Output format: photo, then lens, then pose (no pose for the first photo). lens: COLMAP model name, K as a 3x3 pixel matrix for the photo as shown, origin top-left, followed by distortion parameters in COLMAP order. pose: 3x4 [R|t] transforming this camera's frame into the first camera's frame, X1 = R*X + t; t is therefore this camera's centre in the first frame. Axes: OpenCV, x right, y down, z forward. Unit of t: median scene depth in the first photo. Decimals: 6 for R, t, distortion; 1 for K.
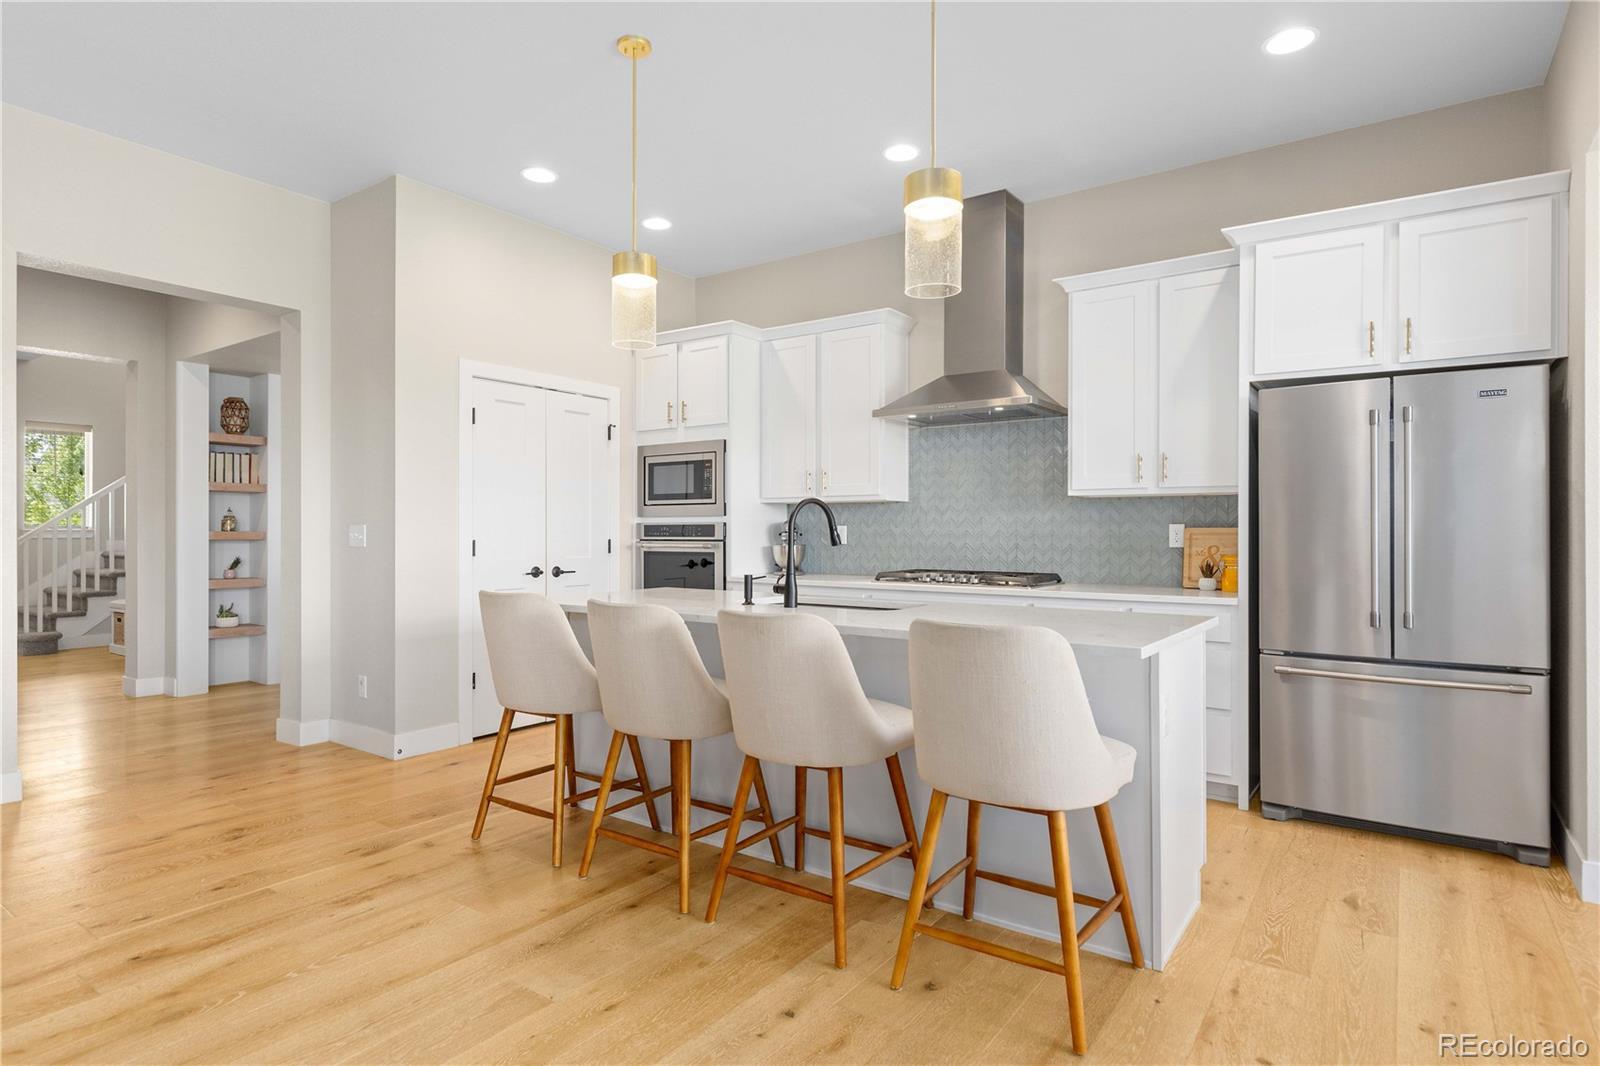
lens RADIAL K [[862.7, 0, 800.0], [0, 862.7, 533.0], [0, 0, 1]] dist [0.001145, 0.000277]
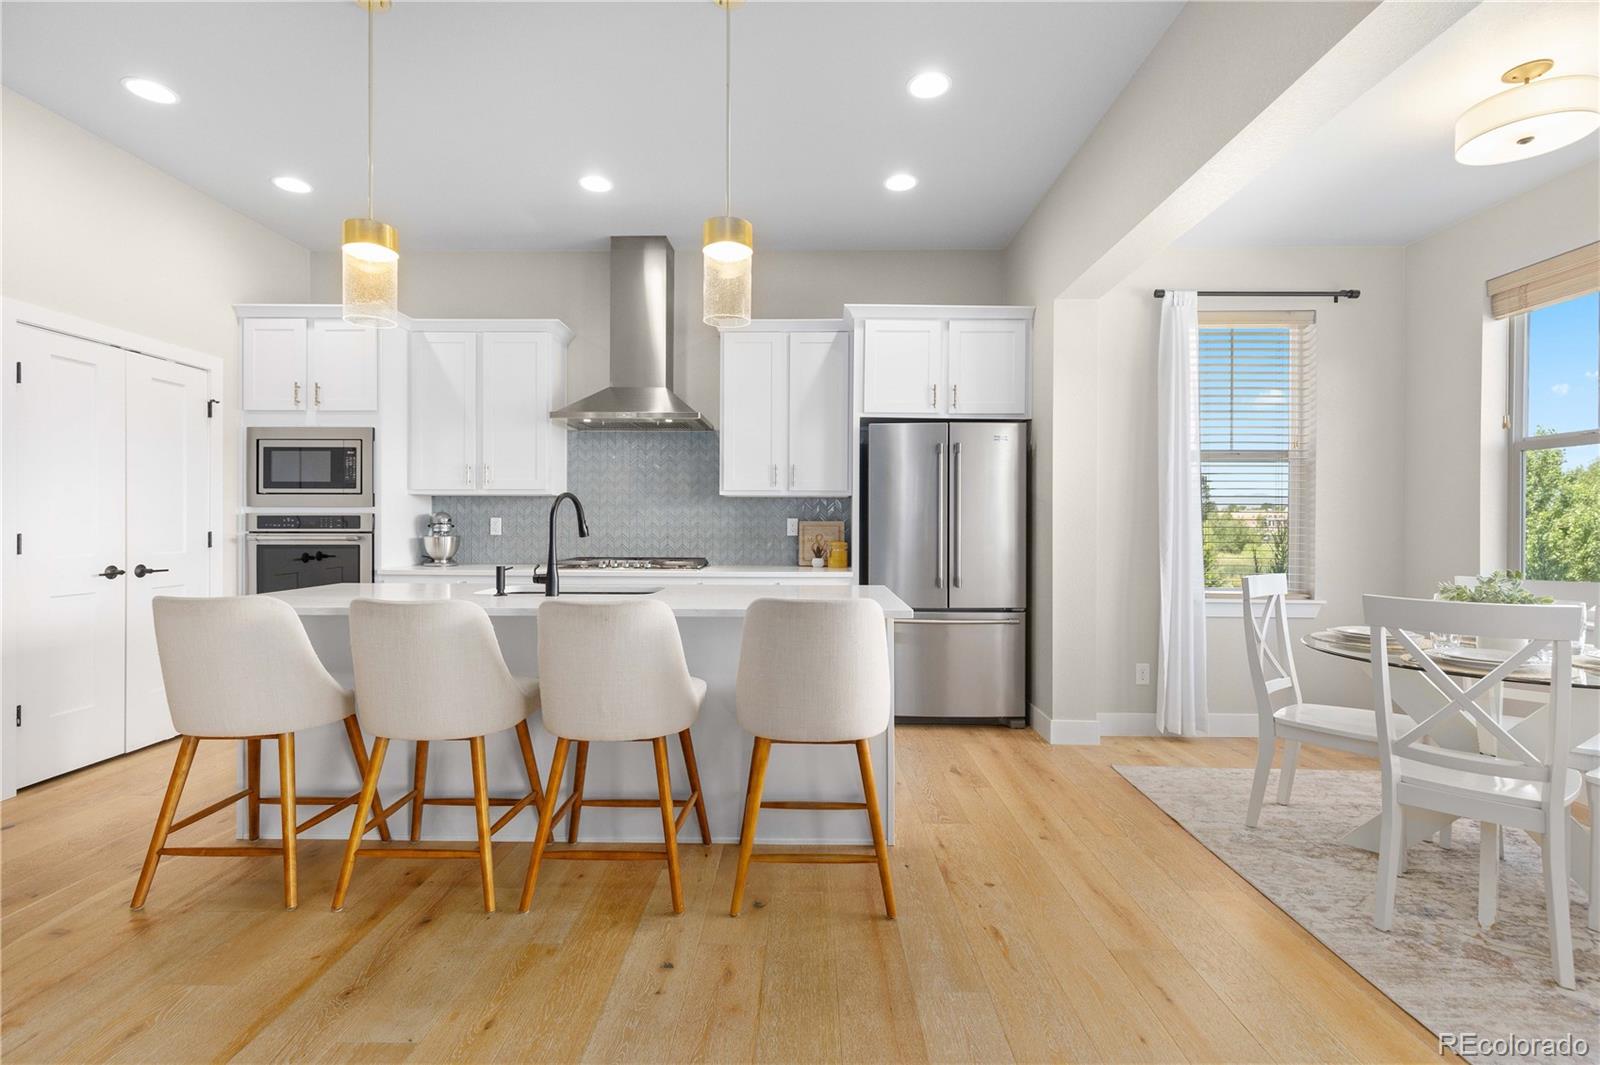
lens RADIAL K [[728.1, 0, 790.4], [0, 728.1, 528.8], [0, 0, 1]] dist [0.010602, -0.002743]
pose [[0.824439, -0.002382, 0.565945, -0.203984], [-0.001379, 0.999980, 0.006219, -0.001158], [-0.565949, -0.005908, 0.824419, 0.076228]]
